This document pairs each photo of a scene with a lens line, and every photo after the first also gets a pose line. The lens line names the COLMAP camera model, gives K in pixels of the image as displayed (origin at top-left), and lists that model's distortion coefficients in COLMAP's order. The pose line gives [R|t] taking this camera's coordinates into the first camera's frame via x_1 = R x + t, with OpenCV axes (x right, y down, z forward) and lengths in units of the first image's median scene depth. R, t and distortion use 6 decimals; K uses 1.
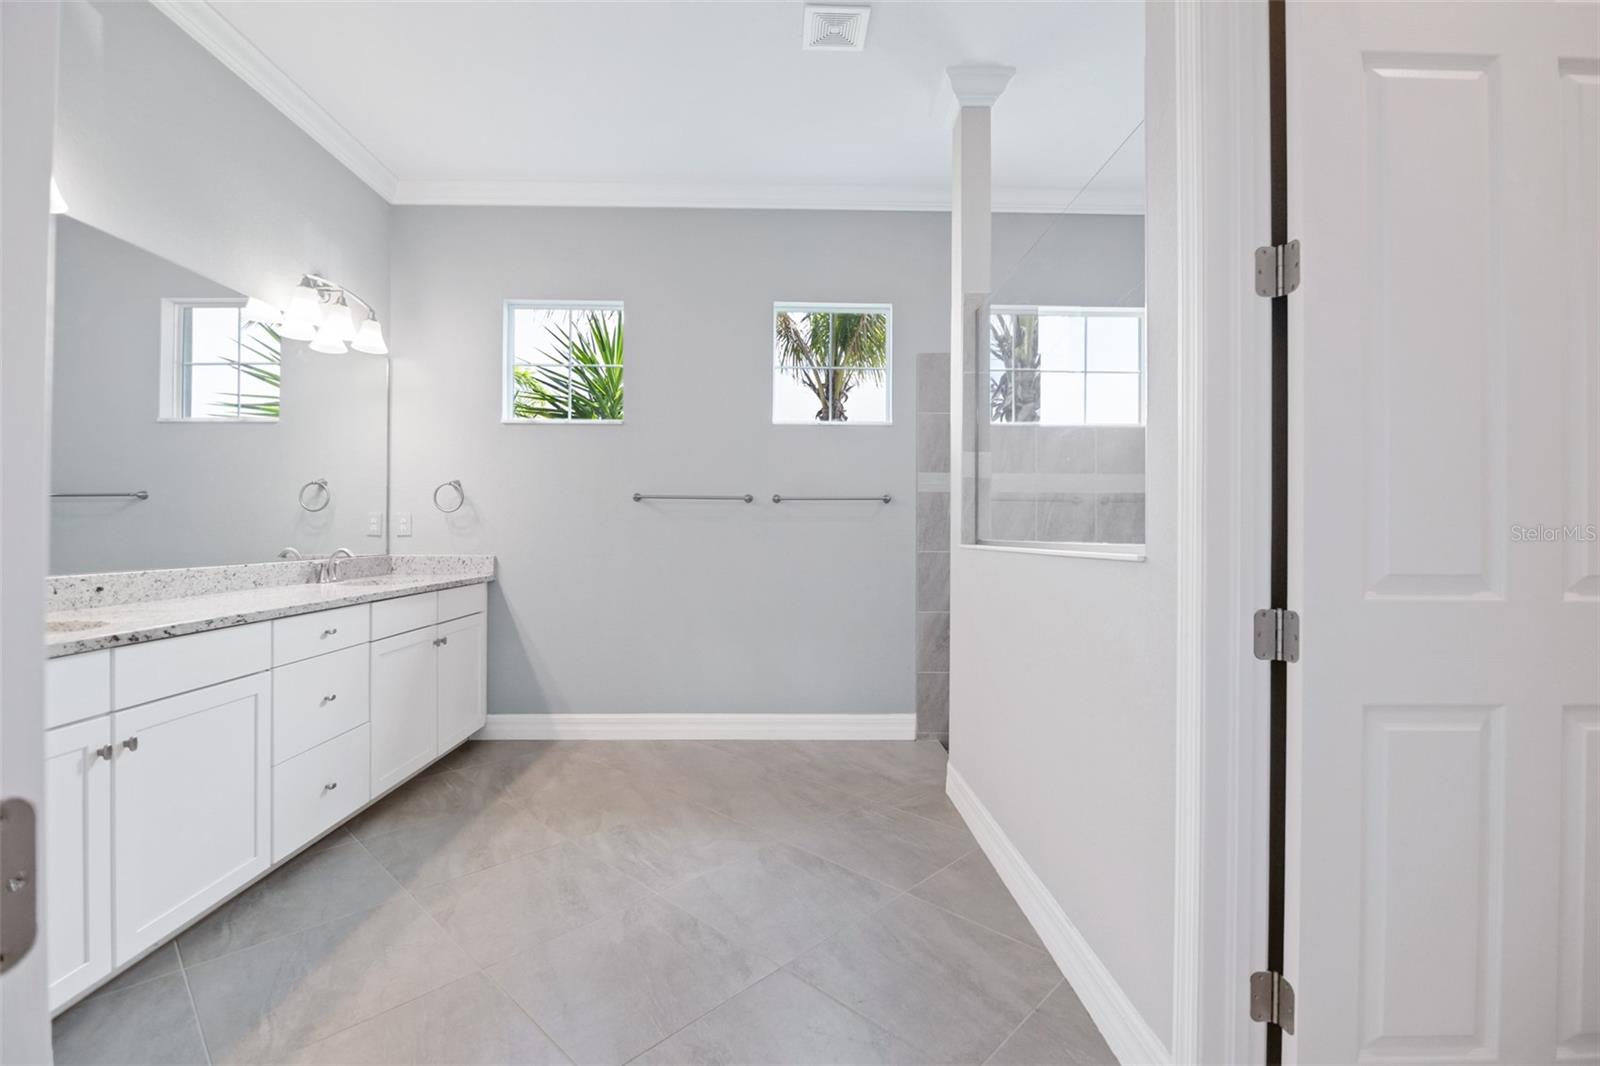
lens RADIAL K [[732.0, 0, 789.1], [0, 732.0, 534.7], [0, 0, 1]] dist [0.004778, 0.000283]
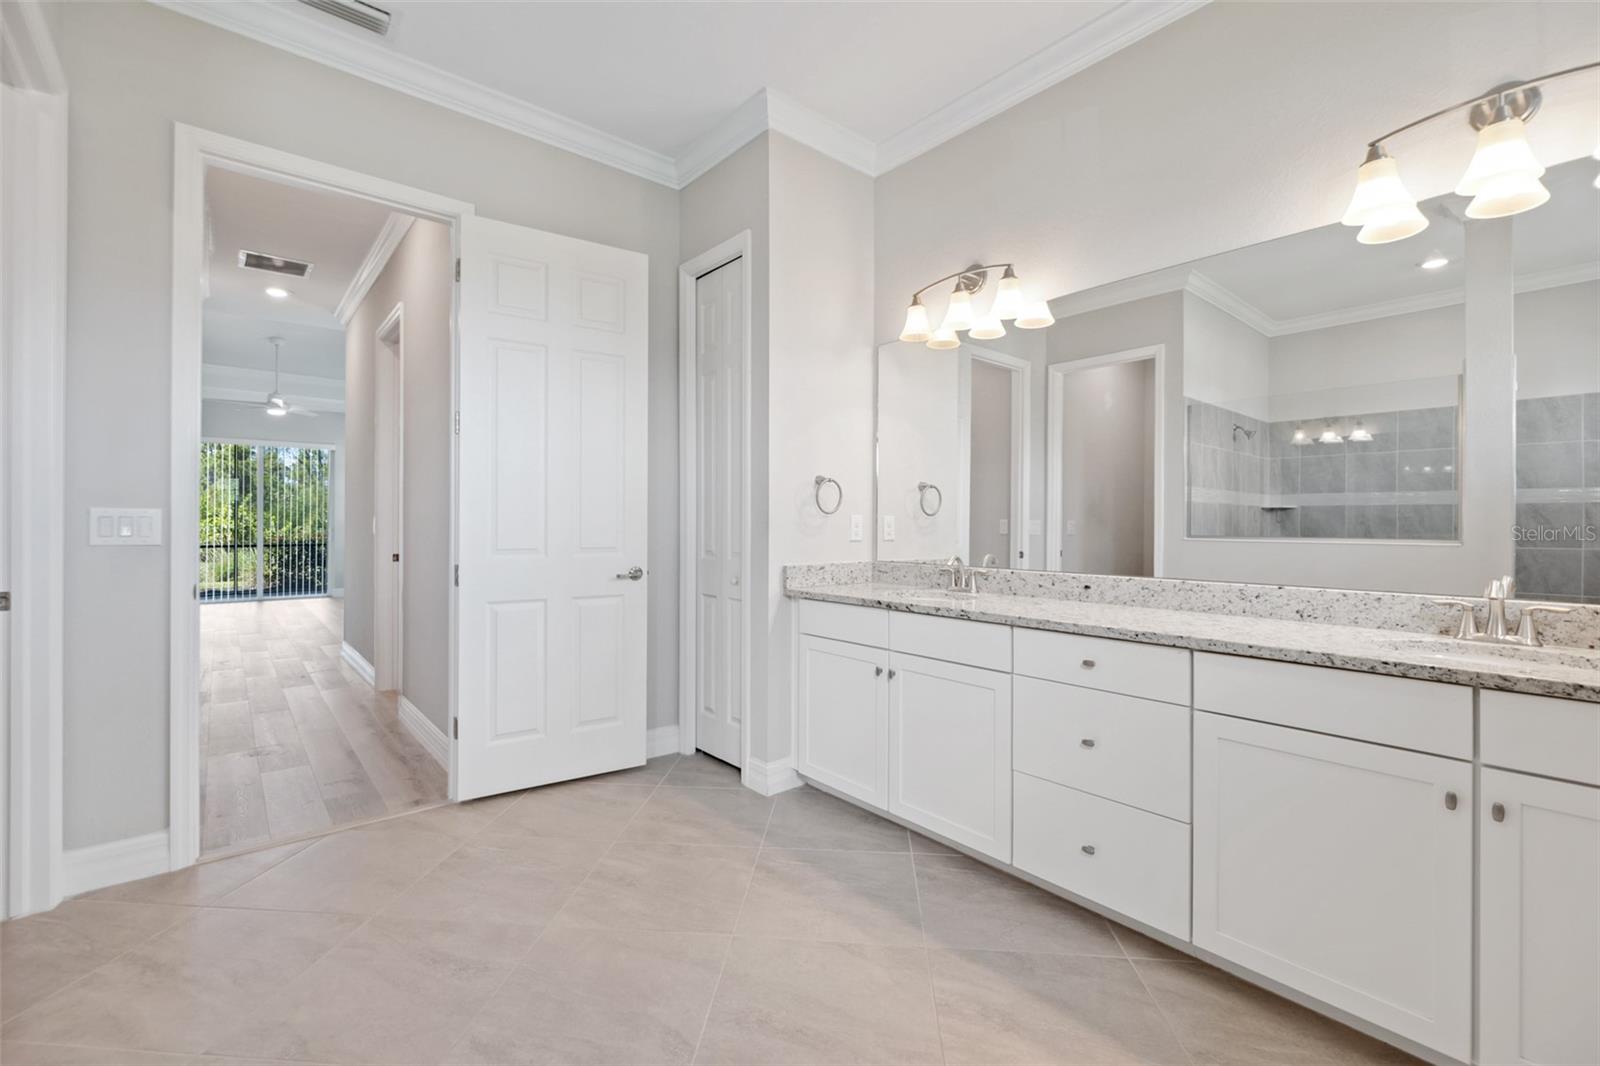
lens RADIAL K [[689.7, 0, 804.8], [0, 689.7, 517.5], [0, 0, 1]] dist [-0.001089, 0.000510]
pose [[-0.771676, -0.012004, -0.635902, 0.141023], [-0.010465, 0.999926, -0.006177, -0.028323], [0.635929, 0.001888, -0.771745, 1.564183]]
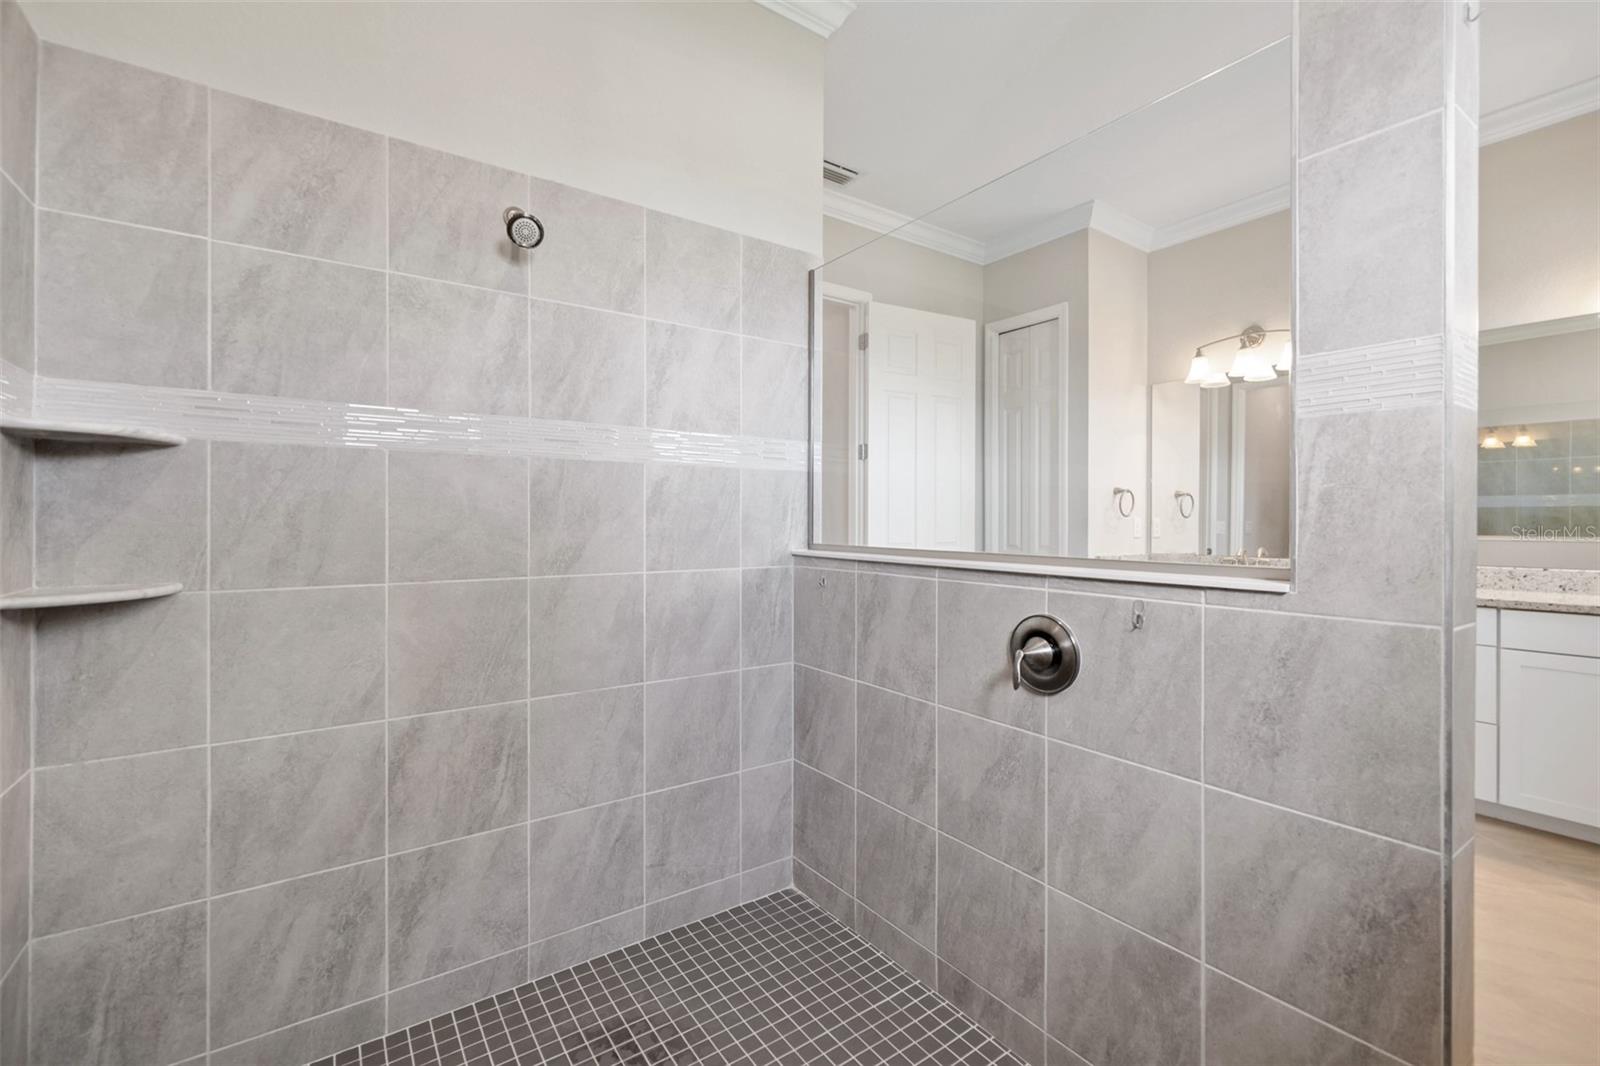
lens RADIAL K [[689.7, 0, 798.1], [0, 689.7, 523.6], [0, 0, 1]] dist [-0.001089, 0.000510]
pose [[-0.825800, -0.004806, -0.563943, 0.966051], [-0.008568, 0.999955, 0.004025, -0.027512], [0.563898, 0.008156, -0.825804, 1.537074]]
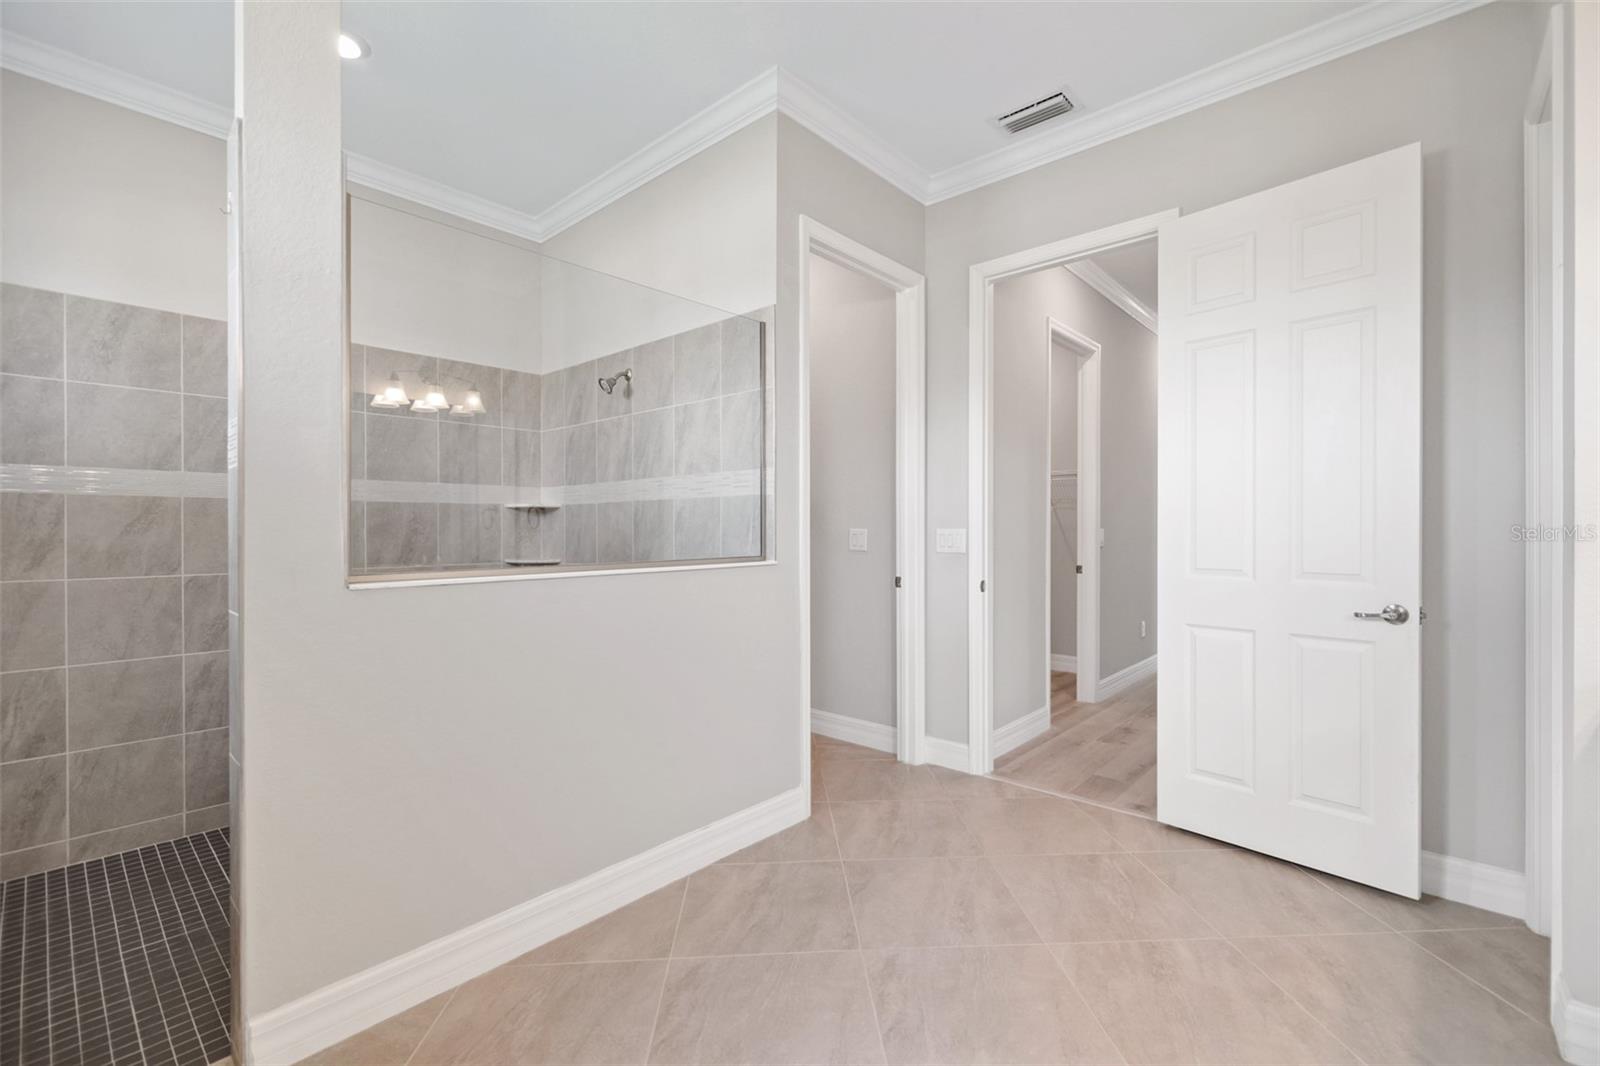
lens RADIAL K [[689.7, 0, 809.4], [0, 689.7, 527.2], [0, 0, 1]] dist [-0.001089, 0.000510]
pose [[-0.739720, -0.001233, 0.672914, -0.552844], [0.003531, 0.999977, 0.005713, -0.051411], [-0.672906, 0.006602, -0.739699, 1.533252]]
